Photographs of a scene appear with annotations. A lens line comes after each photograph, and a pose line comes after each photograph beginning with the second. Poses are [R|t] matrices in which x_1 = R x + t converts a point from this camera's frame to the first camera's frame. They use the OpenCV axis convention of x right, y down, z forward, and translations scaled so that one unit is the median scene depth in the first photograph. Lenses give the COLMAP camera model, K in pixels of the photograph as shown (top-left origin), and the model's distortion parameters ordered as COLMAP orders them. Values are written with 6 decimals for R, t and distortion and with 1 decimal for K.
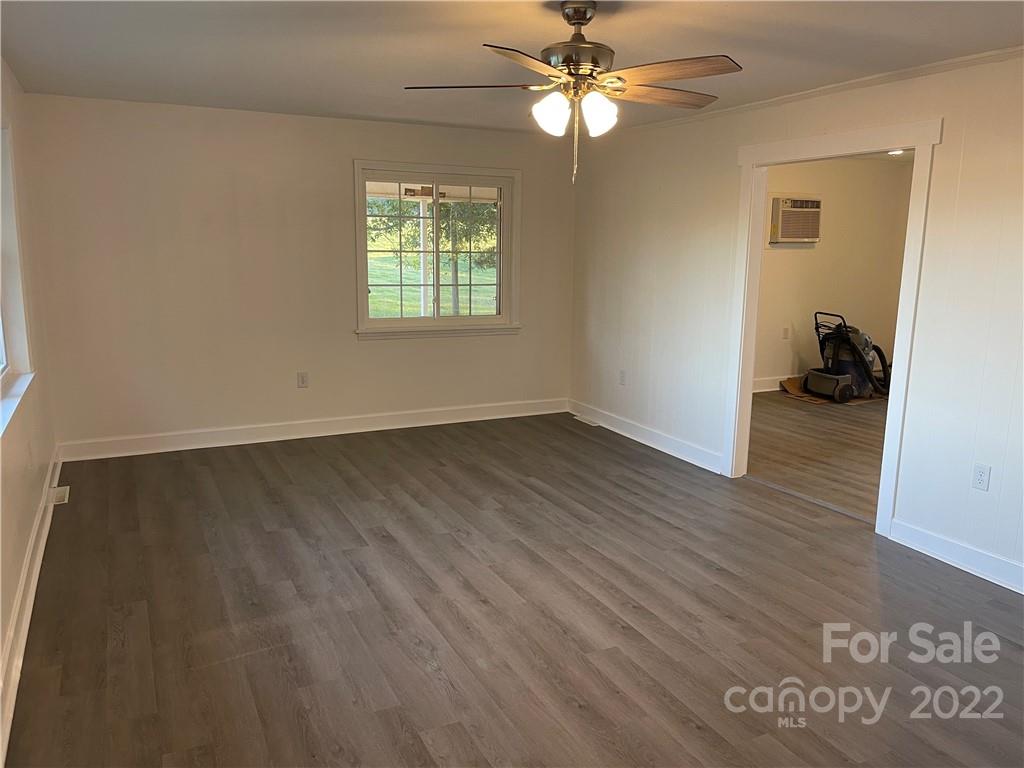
lens RADIAL K [[786.1, 0, 512.0], [0, 786.1, 384.0], [0, 0, 1]] dist [0.070611, 0.001334]
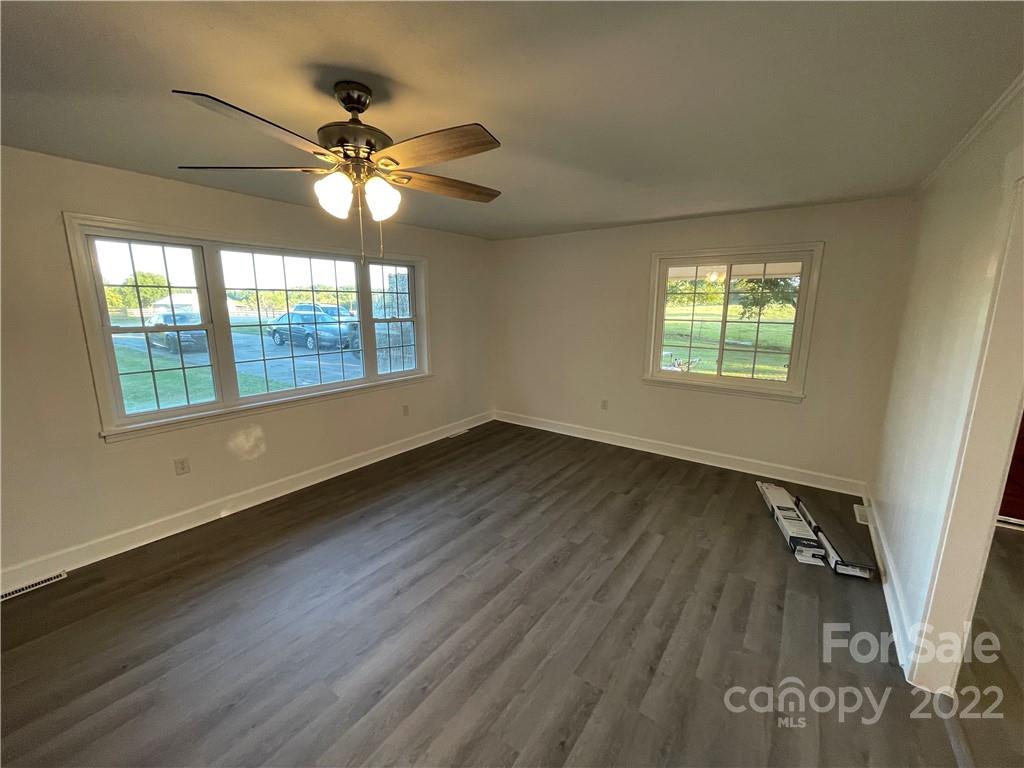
lens RADIAL K [[415.5, 0, 512.0], [0, 415.5, 384.0], [0, 0, 1]] dist [0.004097, 0.000533]
pose [[0.454129, 0.161773, -0.876126, 0.460287], [-0.158726, 0.982336, 0.099110, -0.125228], [0.876683, 0.094055, 0.471784, 0.623201]]
